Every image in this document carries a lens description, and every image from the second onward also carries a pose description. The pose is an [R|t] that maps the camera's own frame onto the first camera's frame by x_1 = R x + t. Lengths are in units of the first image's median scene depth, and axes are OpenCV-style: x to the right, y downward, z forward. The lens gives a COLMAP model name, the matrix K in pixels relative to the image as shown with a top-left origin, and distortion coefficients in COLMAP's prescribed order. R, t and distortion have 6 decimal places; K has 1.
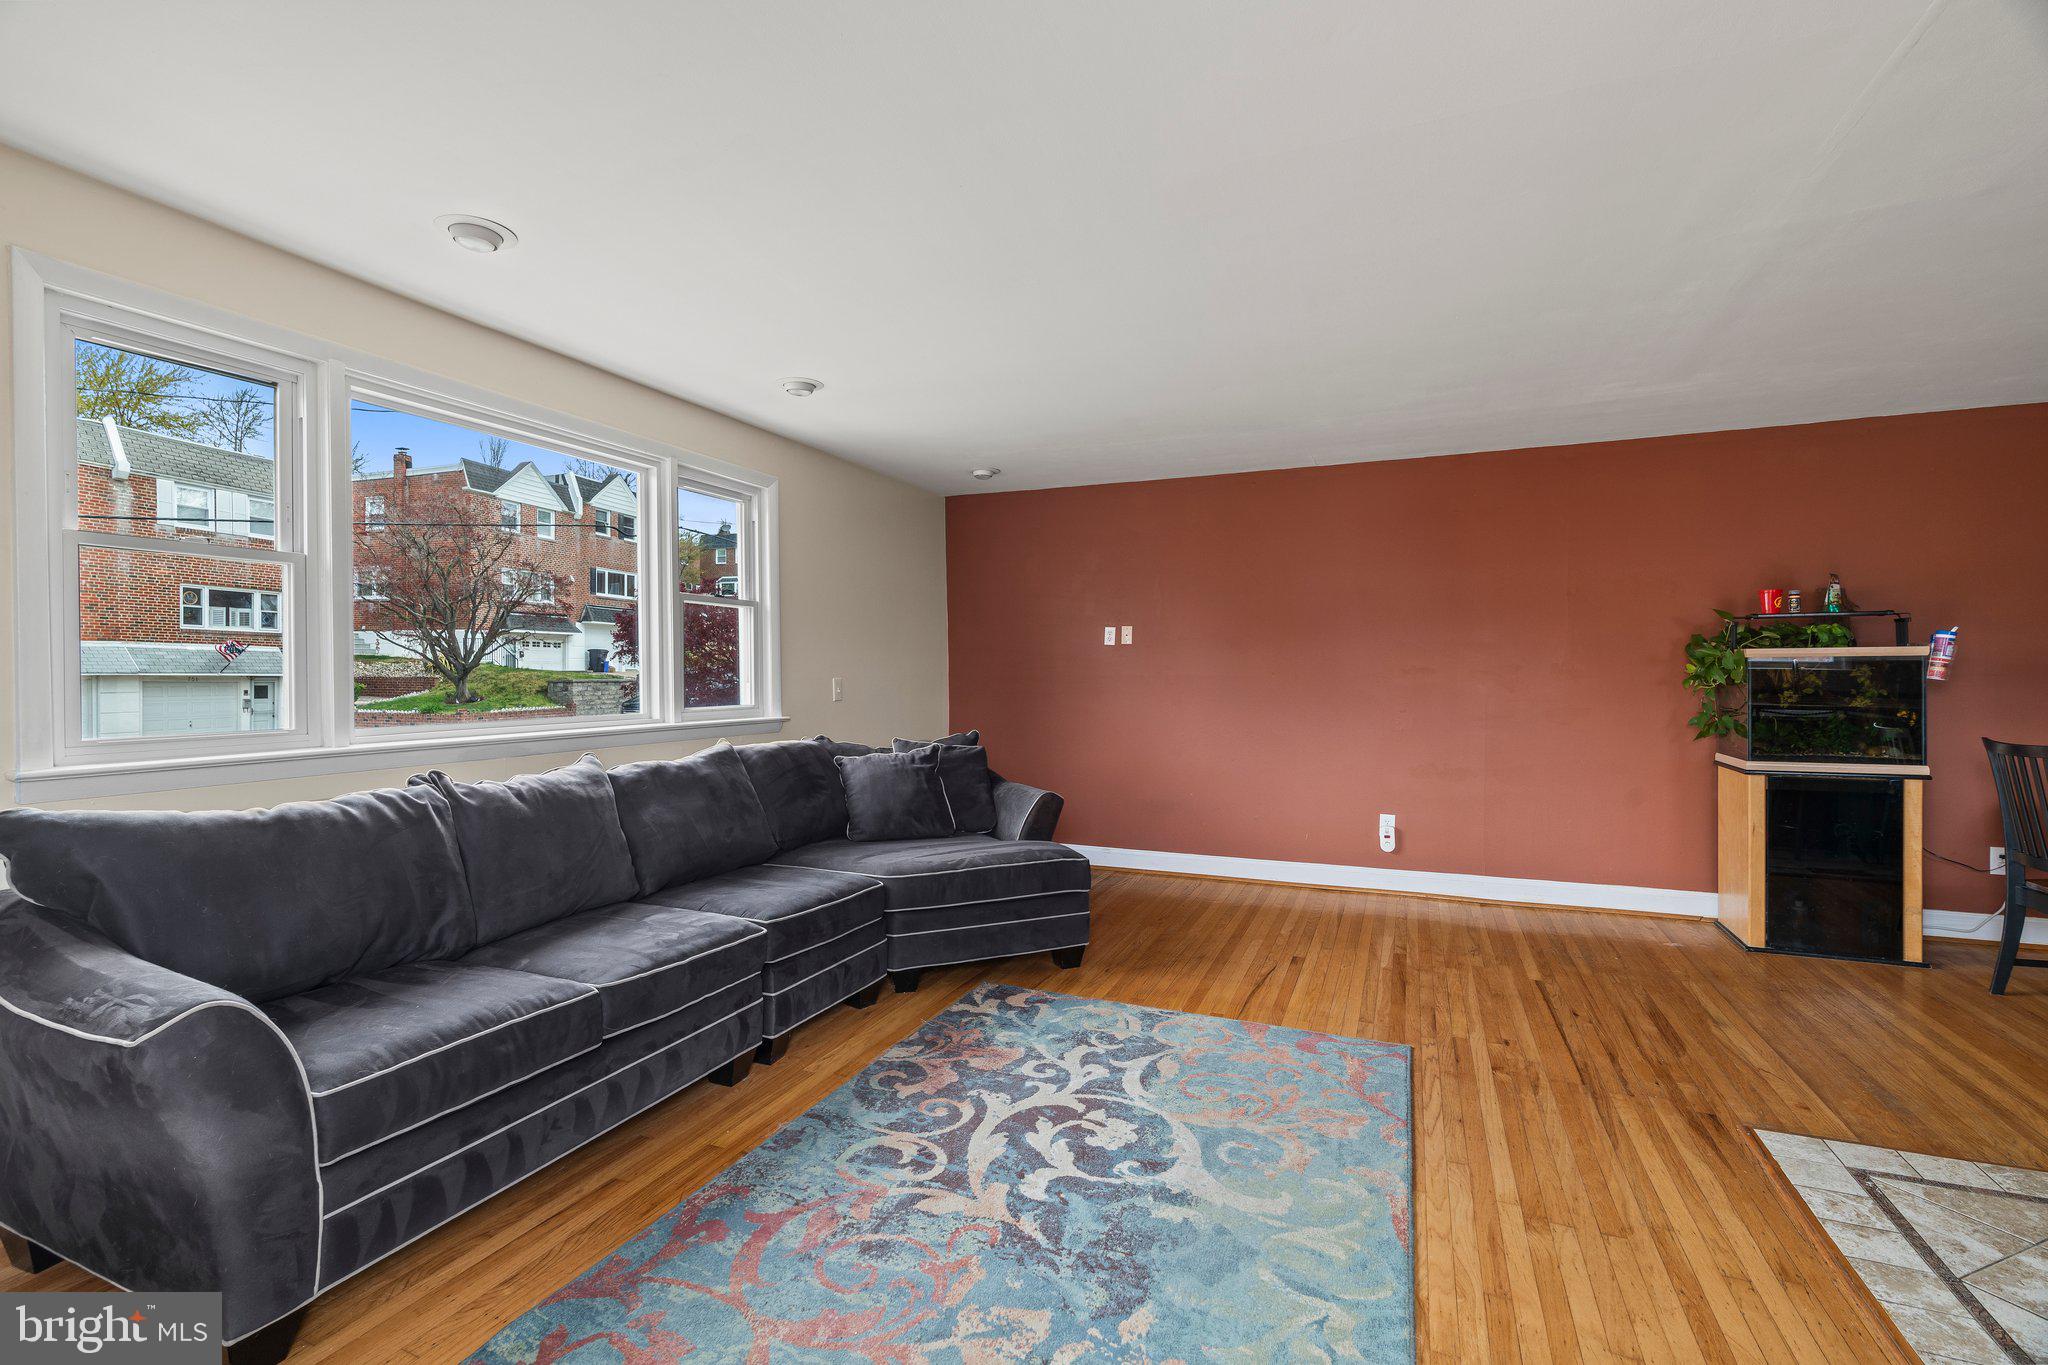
lens RADIAL K [[919.6, 0, 995.0], [0, 919.6, 674.8], [0, 0, 1]] dist [-0.003995, 0.000219]
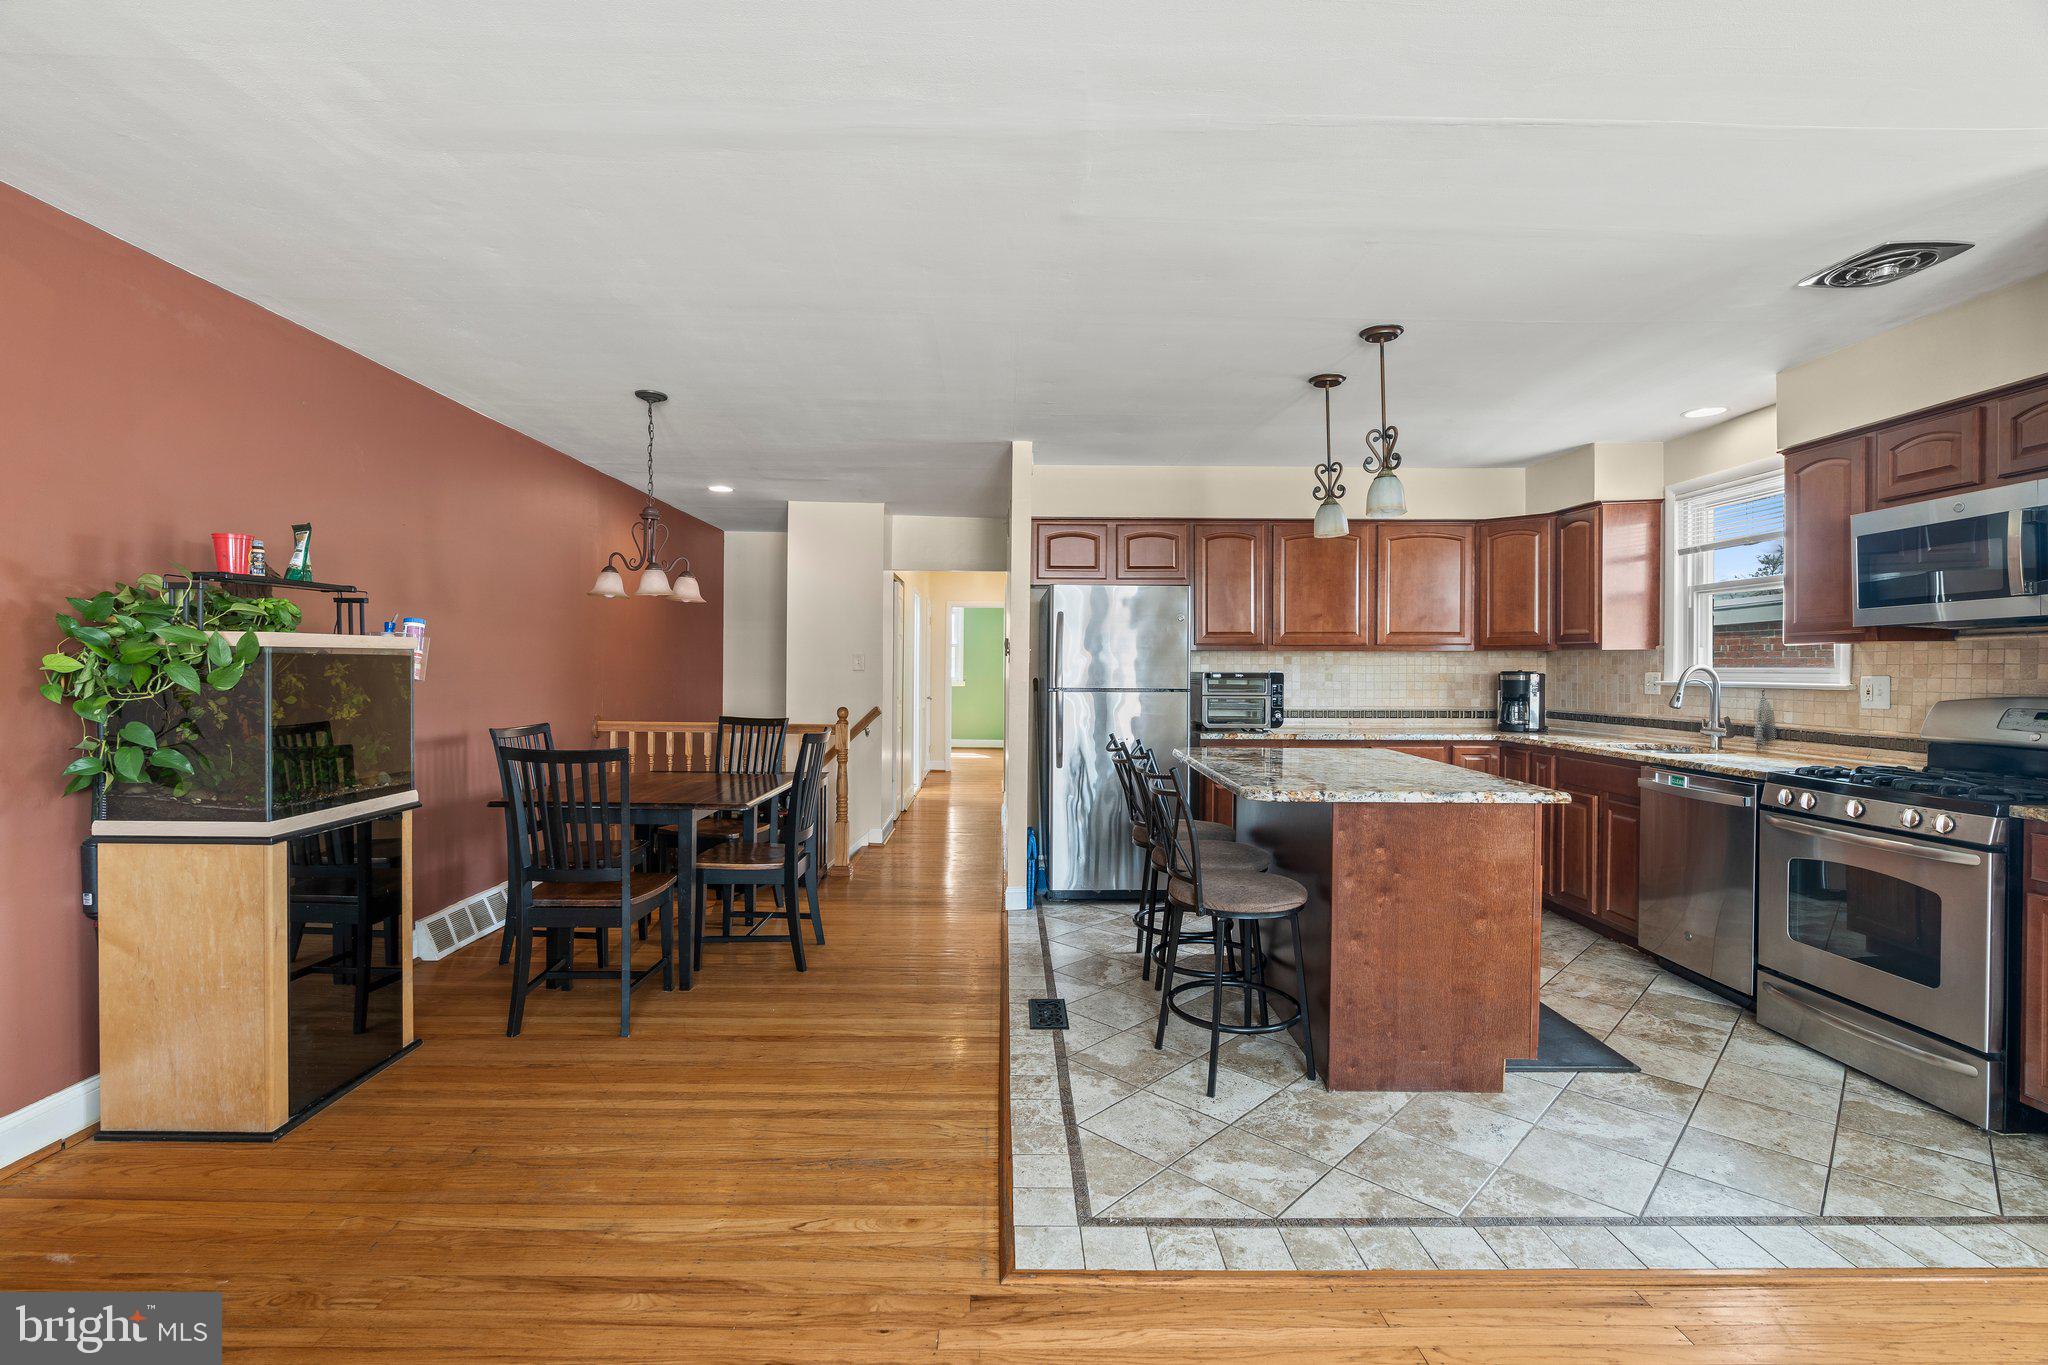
lens RADIAL K [[919.6, 0, 1017.3], [0, 919.6, 676.7], [0, 0, 1]] dist [-0.003995, 0.000219]
pose [[-0.425379, -0.014195, 0.904904, 0.102009], [-0.004577, 0.999898, 0.013533, -0.012637], [-0.905004, 0.001615, -0.425400, 1.037028]]
